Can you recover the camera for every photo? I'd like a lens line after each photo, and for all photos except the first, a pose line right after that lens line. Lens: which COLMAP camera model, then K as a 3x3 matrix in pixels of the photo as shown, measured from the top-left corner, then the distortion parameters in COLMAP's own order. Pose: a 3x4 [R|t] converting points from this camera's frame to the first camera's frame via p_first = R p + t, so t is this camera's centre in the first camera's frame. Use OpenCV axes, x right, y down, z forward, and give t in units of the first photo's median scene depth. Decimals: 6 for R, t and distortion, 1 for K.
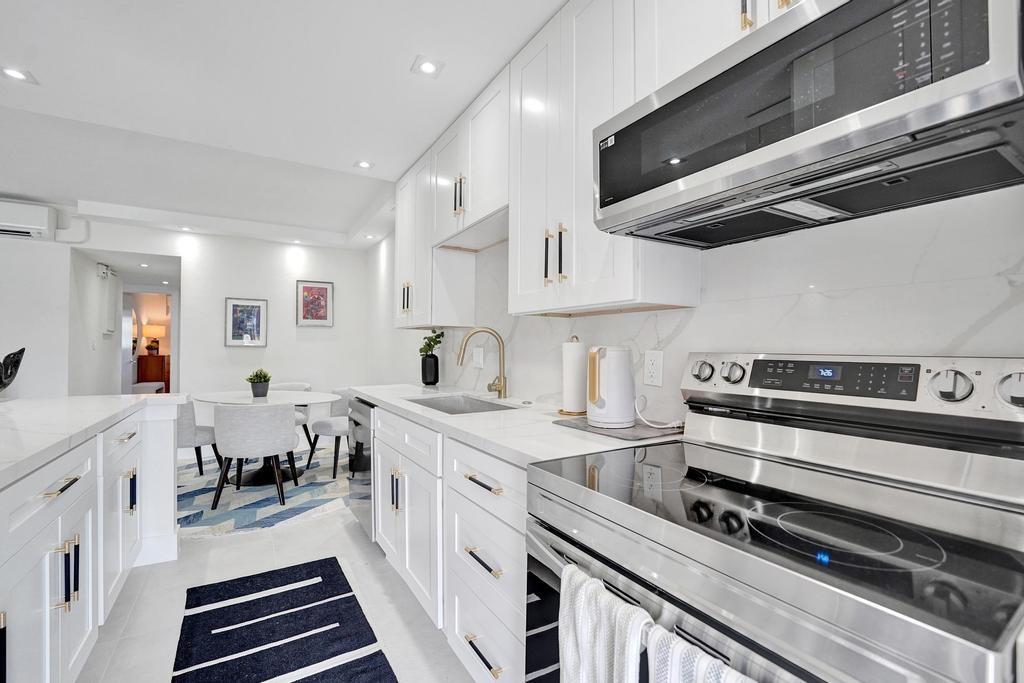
lens RADIAL K [[438.9, 0, 512.0], [0, 438.9, 341.5], [0, 0, 1]] dist [-0.003231, -0.000140]
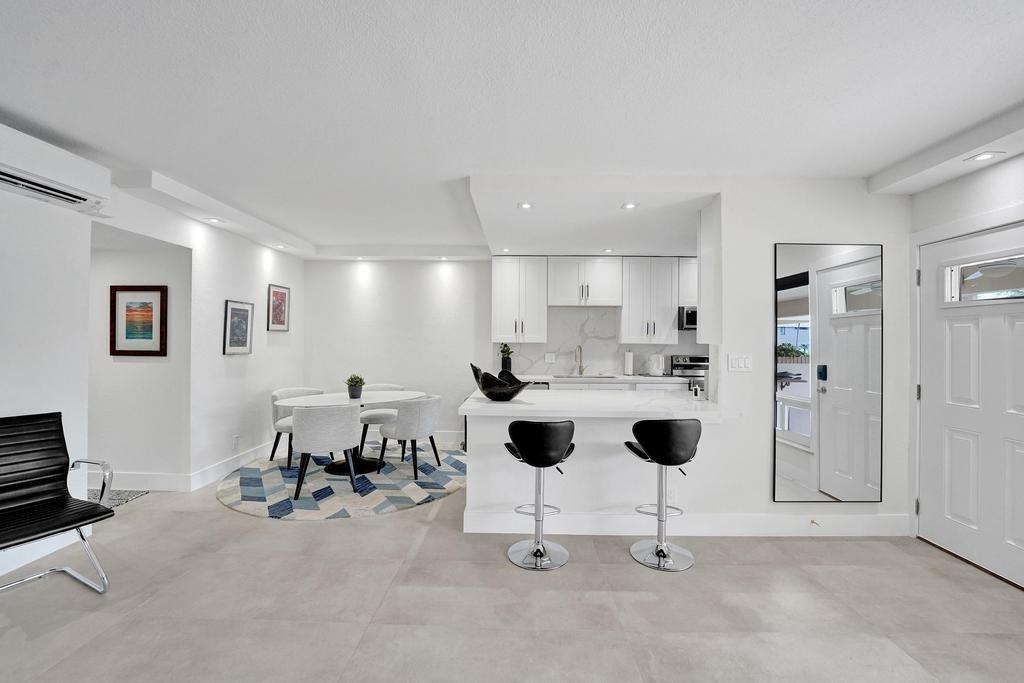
lens RADIAL K [[421.6, 0, 508.9], [0, 421.6, 339.3], [0, 0, 1]] dist [-0.021959, 0.000179]
pose [[0.528908, 0.007542, 0.848646, -1.099544], [-0.018890, 0.999817, 0.002887, -0.033587], [-0.848469, -0.017558, 0.528954, 0.064978]]
